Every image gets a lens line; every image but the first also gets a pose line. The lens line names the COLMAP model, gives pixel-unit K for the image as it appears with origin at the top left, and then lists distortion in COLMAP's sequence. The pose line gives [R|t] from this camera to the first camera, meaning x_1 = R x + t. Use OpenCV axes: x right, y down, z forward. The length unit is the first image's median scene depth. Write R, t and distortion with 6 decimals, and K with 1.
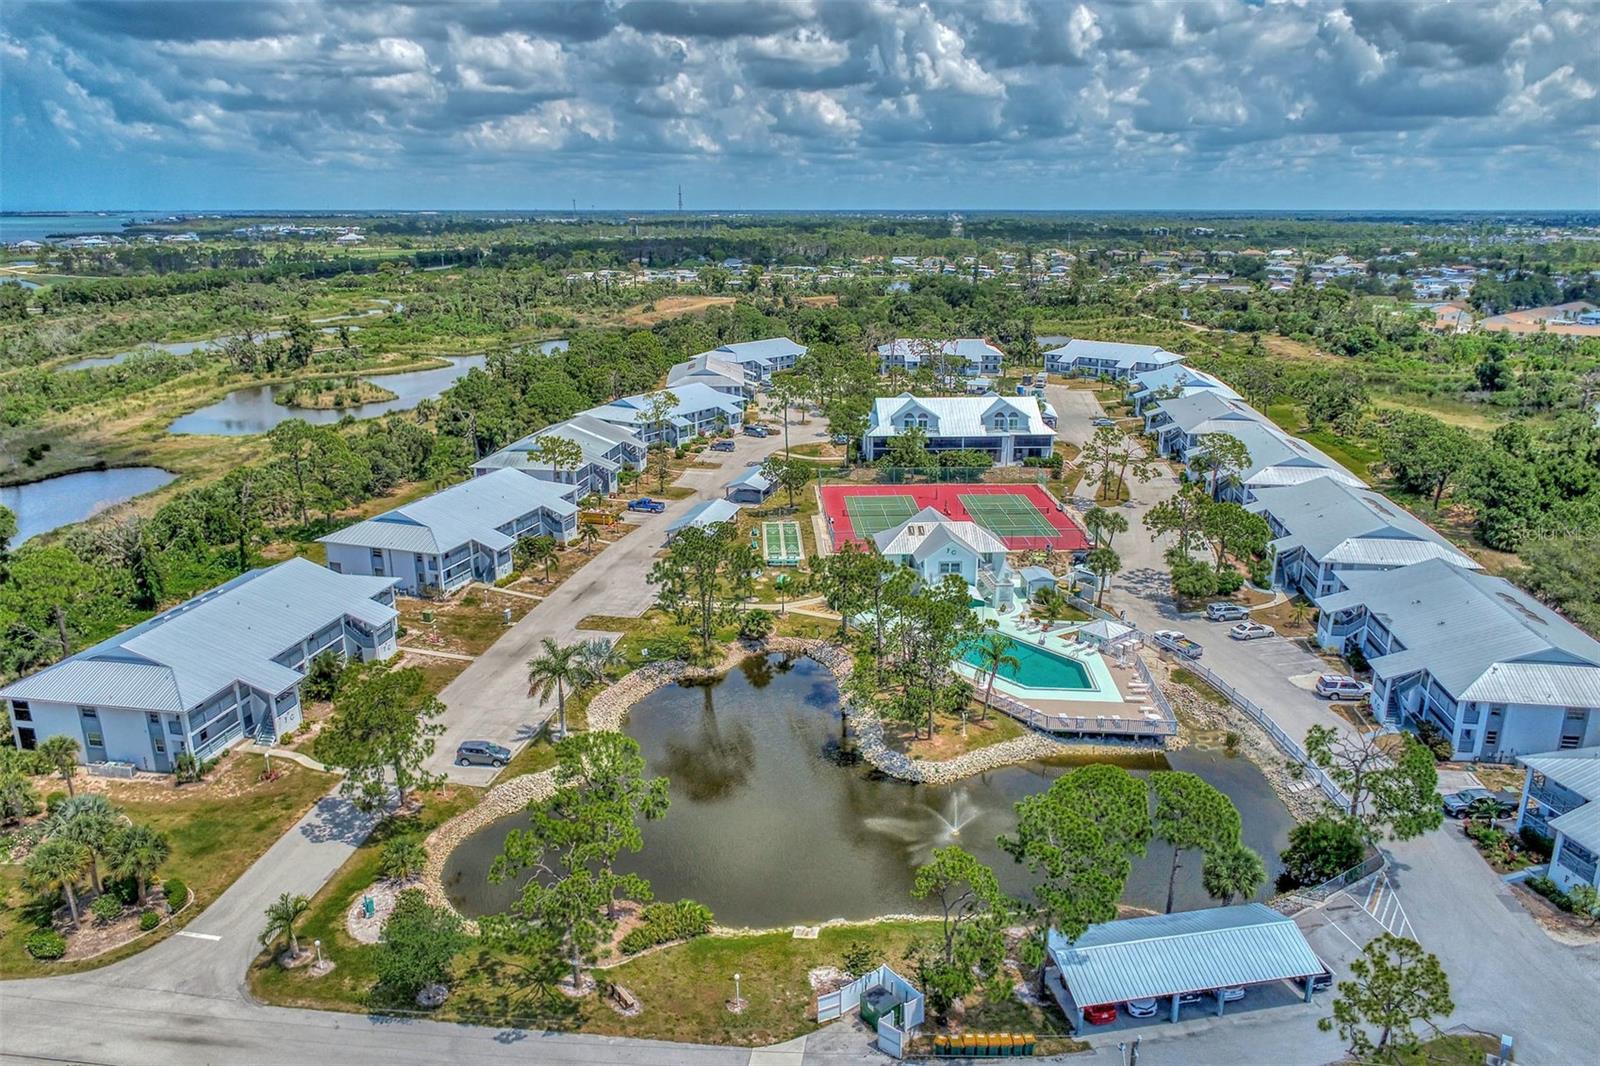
lens RADIAL K [[1101.3, 0, 804.0], [0, 1101.3, 535.6], [0, 0, 1]] dist [-0.011388, 0.002662]
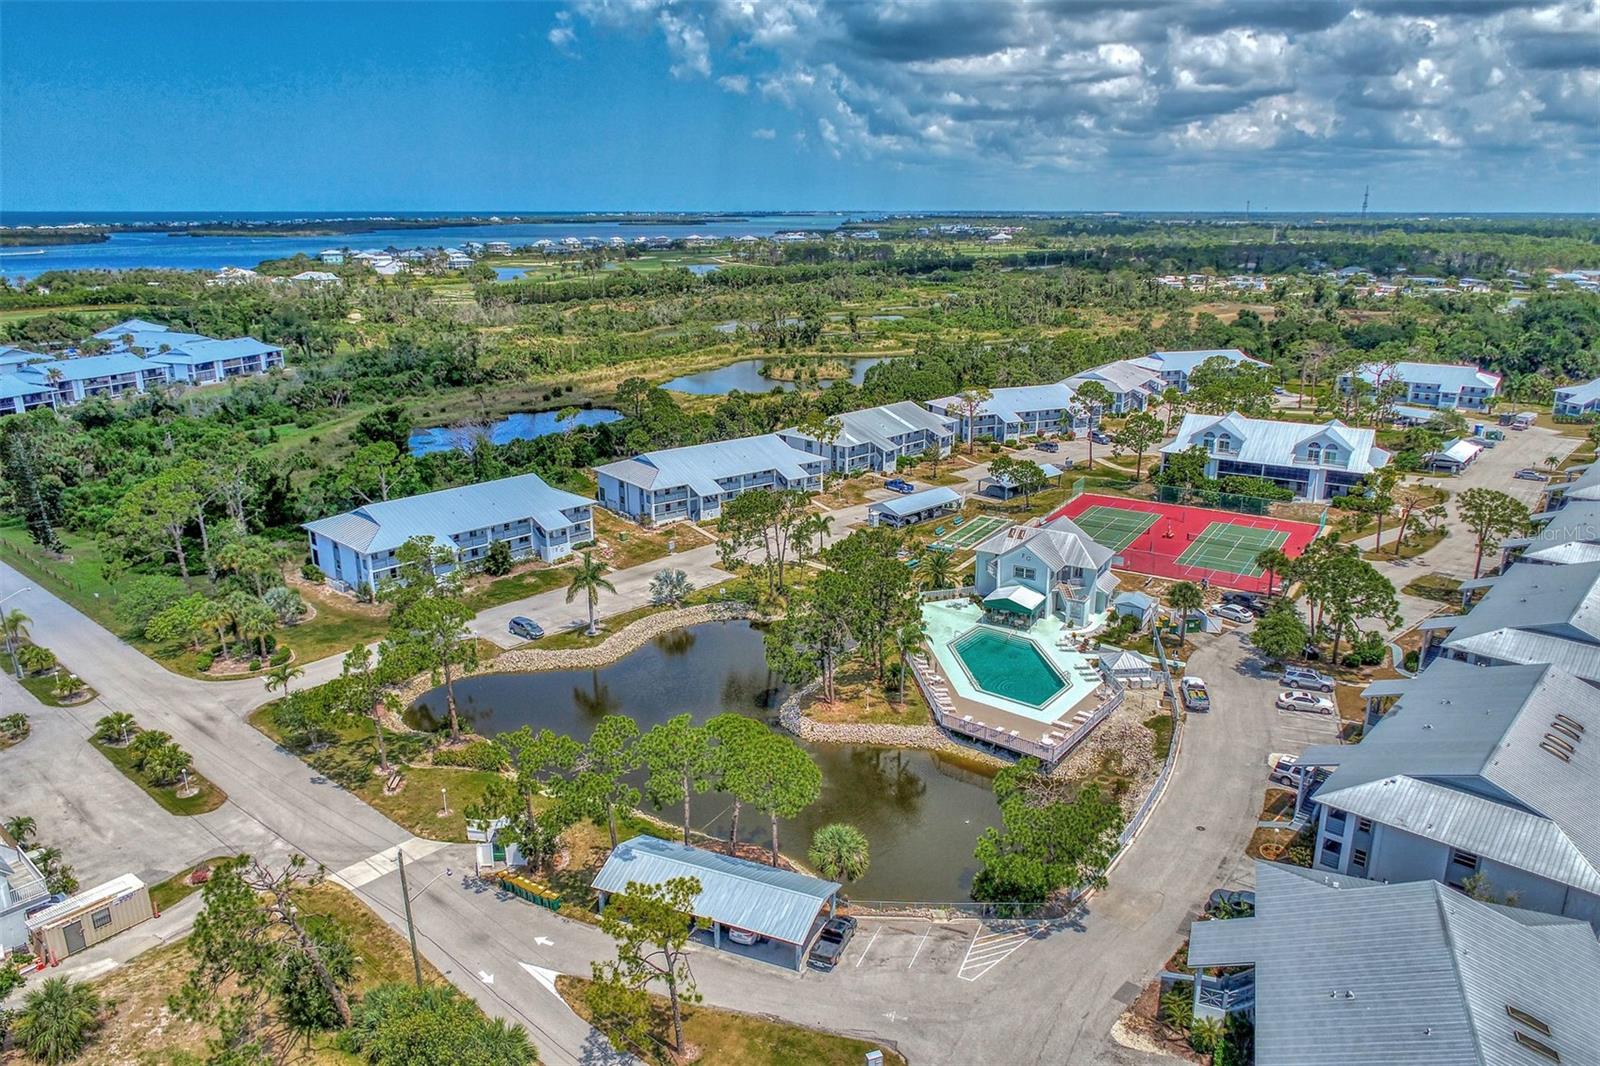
lens RADIAL K [[1101.3, 0, 804.0], [0, 1101.3, 535.6], [0, 0, 1]] dist [-0.011388, 0.002662]
pose [[0.825583, 0.159299, -0.541329, 0.231382], [-0.159882, 0.986048, 0.046332, -0.008728], [0.541157, 0.048297, 0.839534, 0.023468]]
